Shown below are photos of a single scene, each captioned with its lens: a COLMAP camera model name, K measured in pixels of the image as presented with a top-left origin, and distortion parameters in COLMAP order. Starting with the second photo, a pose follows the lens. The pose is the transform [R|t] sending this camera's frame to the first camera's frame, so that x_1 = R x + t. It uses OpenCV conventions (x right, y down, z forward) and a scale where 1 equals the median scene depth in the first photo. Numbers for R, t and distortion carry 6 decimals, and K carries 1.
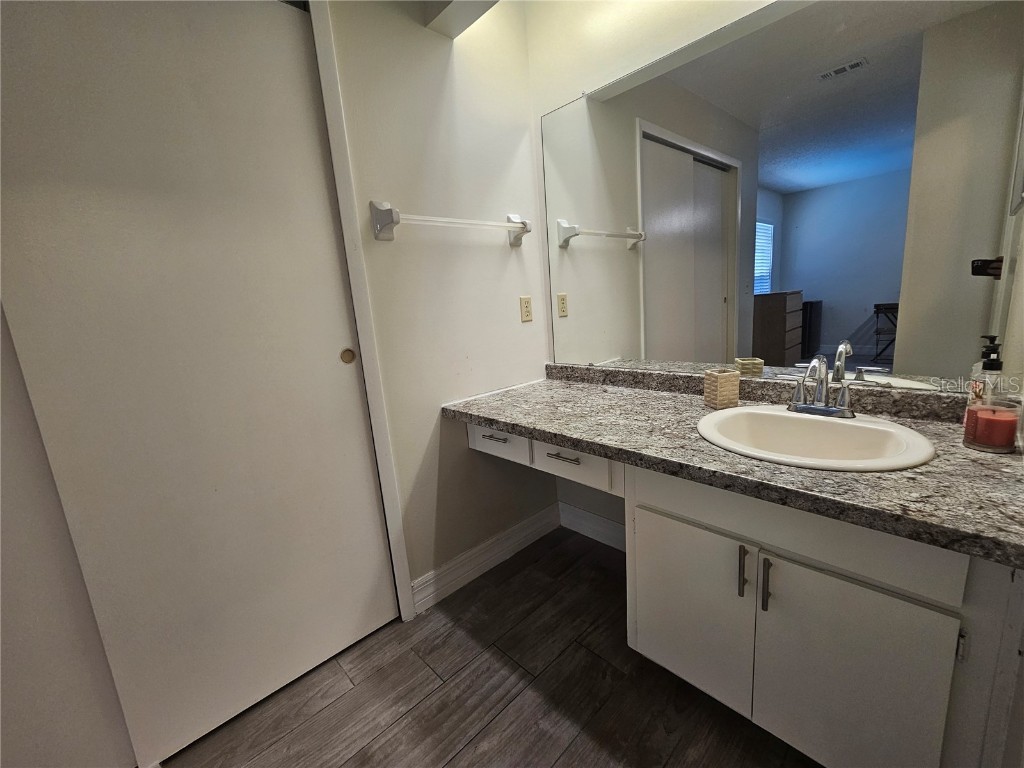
lens RADIAL K [[420.5, 0, 513.4], [0, 420.5, 386.6], [0, 0, 1]] dist [0.000726, -0.000478]
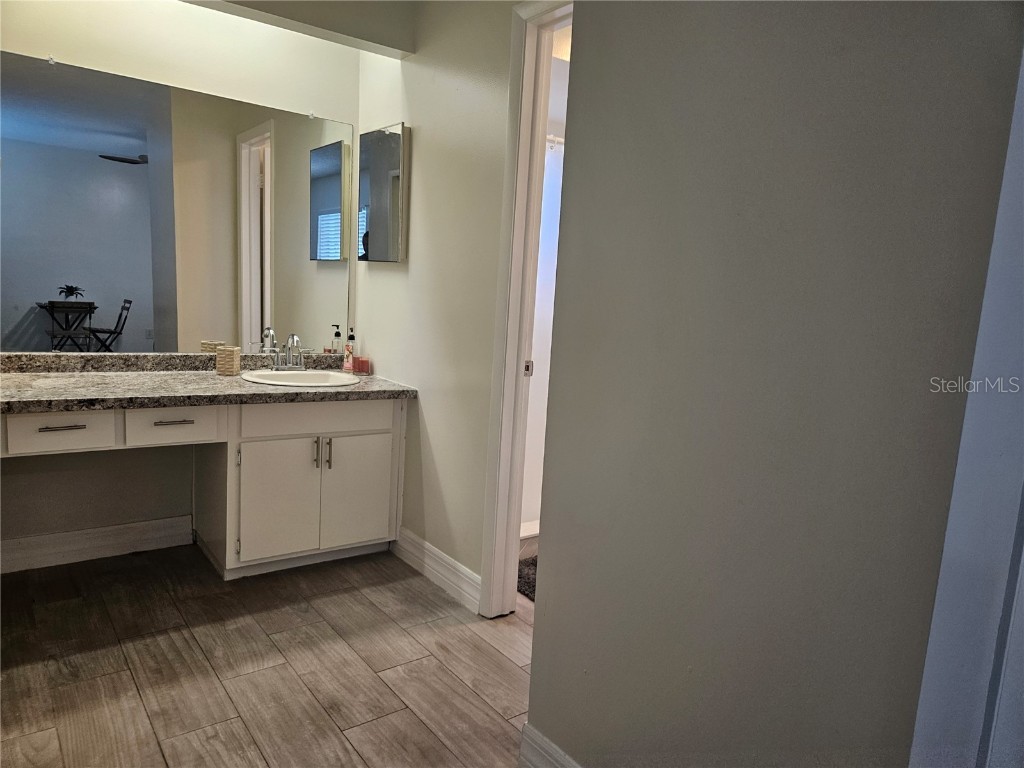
lens RADIAL K [[692.1, 0, 512.7], [0, 692.1, 386.2], [0, 0, 1]] dist [0.003064, -0.000116]
pose [[0.107884, -0.051803, 0.992813, -1.538196], [0.122810, 0.991687, 0.038399, 0.108006], [-0.986549, 0.117785, 0.113349, -0.106640]]
